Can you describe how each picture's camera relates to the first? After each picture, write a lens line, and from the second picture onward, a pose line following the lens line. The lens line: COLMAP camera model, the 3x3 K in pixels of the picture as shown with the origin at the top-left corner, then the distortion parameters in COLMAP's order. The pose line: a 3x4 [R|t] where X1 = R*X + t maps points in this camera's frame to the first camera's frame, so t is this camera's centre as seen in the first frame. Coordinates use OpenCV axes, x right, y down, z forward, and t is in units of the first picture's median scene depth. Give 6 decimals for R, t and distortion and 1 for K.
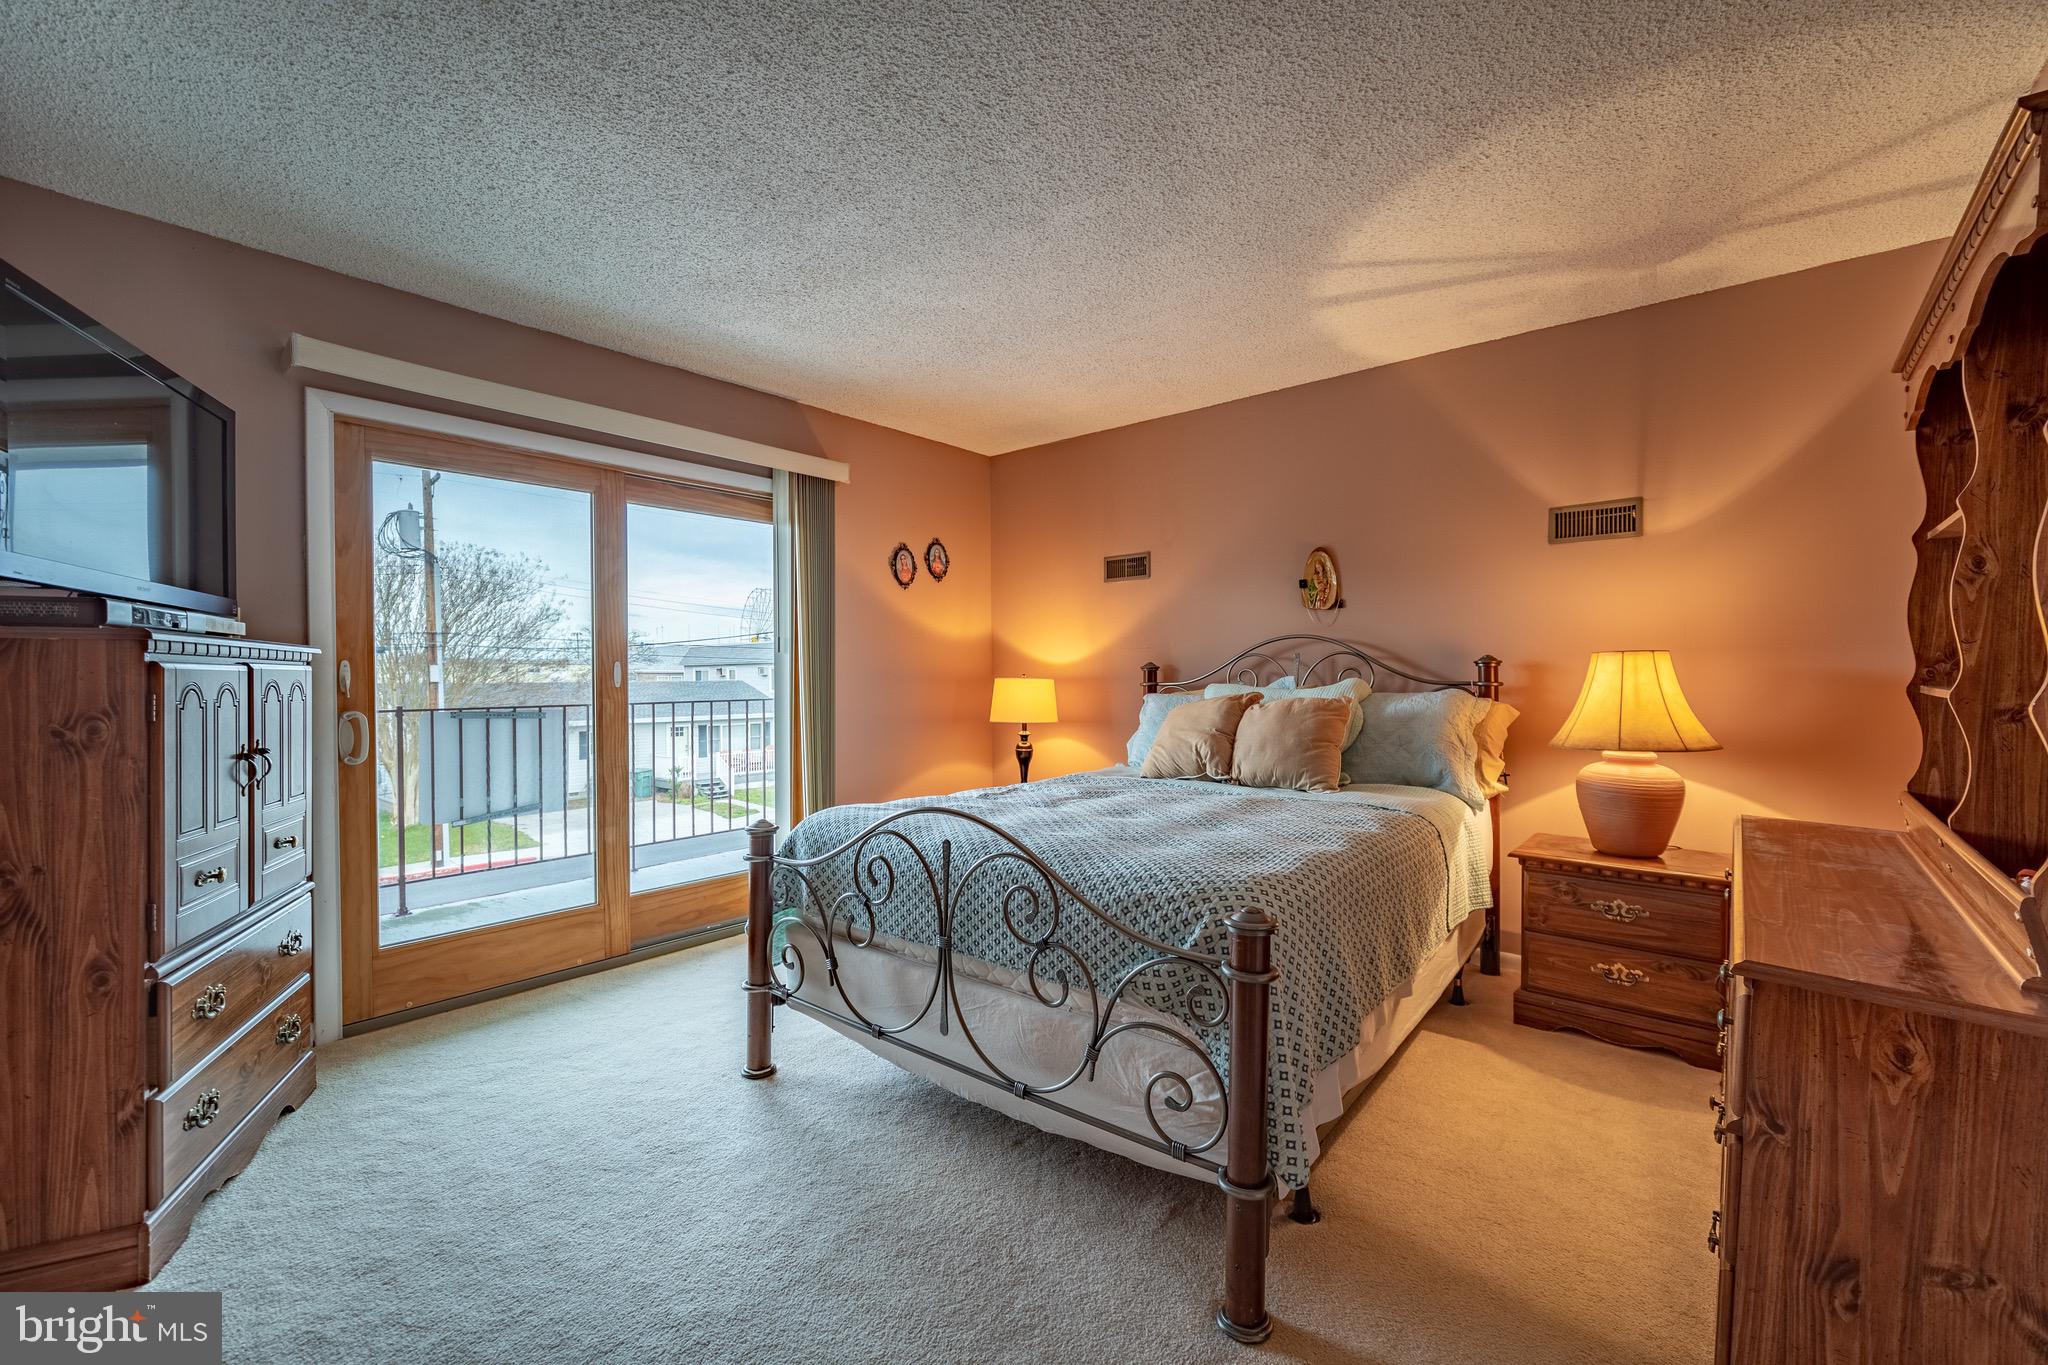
lens RADIAL K [[847.5, 0, 1037.8], [0, 847.5, 677.0], [0, 0, 1]] dist [0.002745, 0.000212]
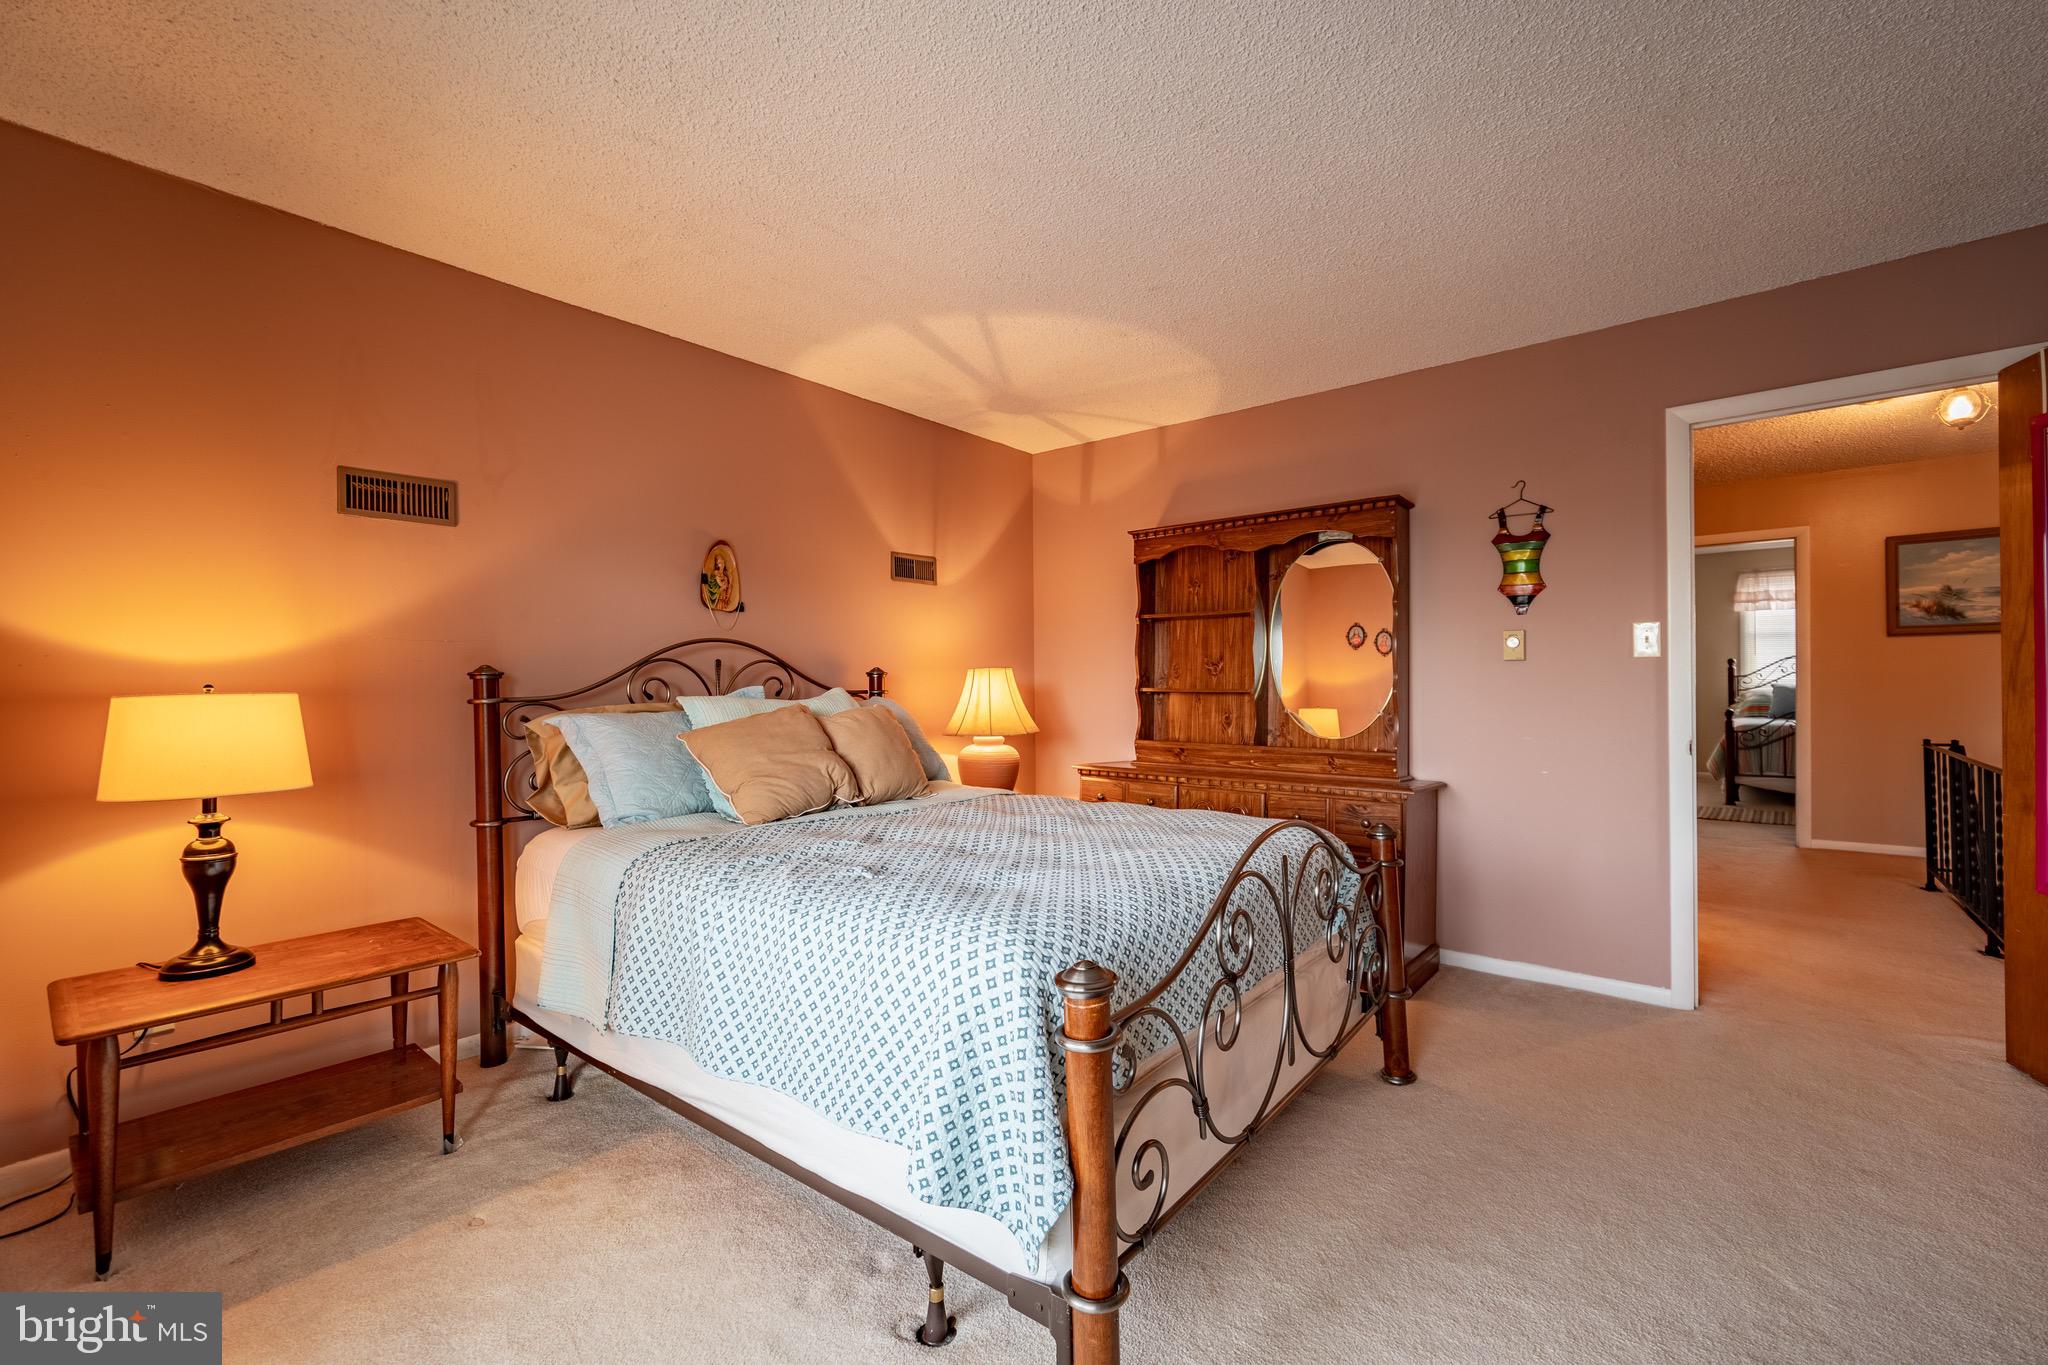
lens RADIAL K [[847.5, 0, 1042.8], [0, 847.5, 684.2], [0, 0, 1]] dist [0.002745, 0.000212]
pose [[-0.021394, -0.000626, 0.999771, -0.679211], [0.005878, 0.999982, 0.000751, -0.002551], [-0.999754, 0.005893, -0.021390, 0.836468]]
